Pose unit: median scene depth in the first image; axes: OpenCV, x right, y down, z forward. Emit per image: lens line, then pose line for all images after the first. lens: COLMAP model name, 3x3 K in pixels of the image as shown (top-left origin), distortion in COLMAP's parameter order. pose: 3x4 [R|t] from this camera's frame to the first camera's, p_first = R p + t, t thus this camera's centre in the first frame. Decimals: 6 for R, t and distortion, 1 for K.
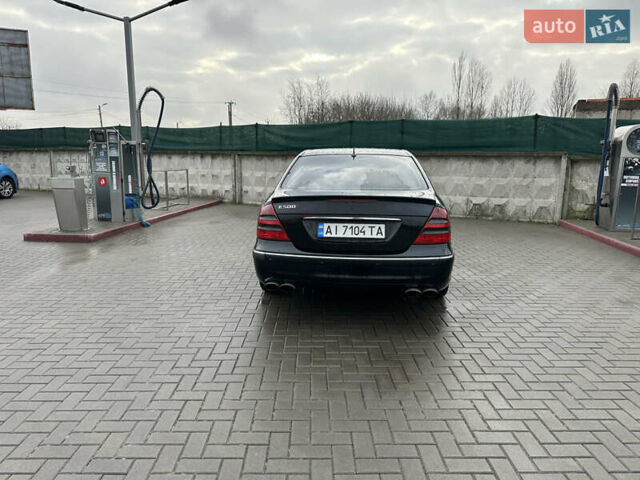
lens RADIAL K [[450.3, 0, 317.2], [0, 450.3, 243.2], [0, 0, 1]] dist [0.059762, -0.072592]
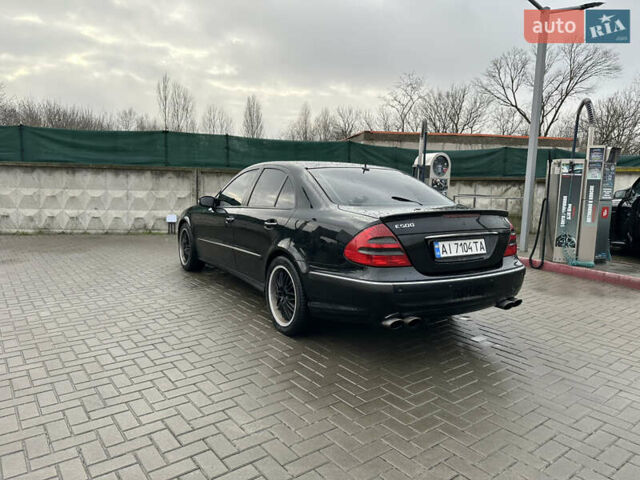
lens RADIAL K [[450.3, 0, 317.3], [0, 450.3, 235.9], [0, 0, 1]] dist [0.059762, -0.072592]
pose [[0.795365, -0.060365, 0.603117, -0.251302], [0.096006, 0.995014, -0.027018, -0.019534], [-0.598479, 0.079392, 0.797195, 0.151290]]
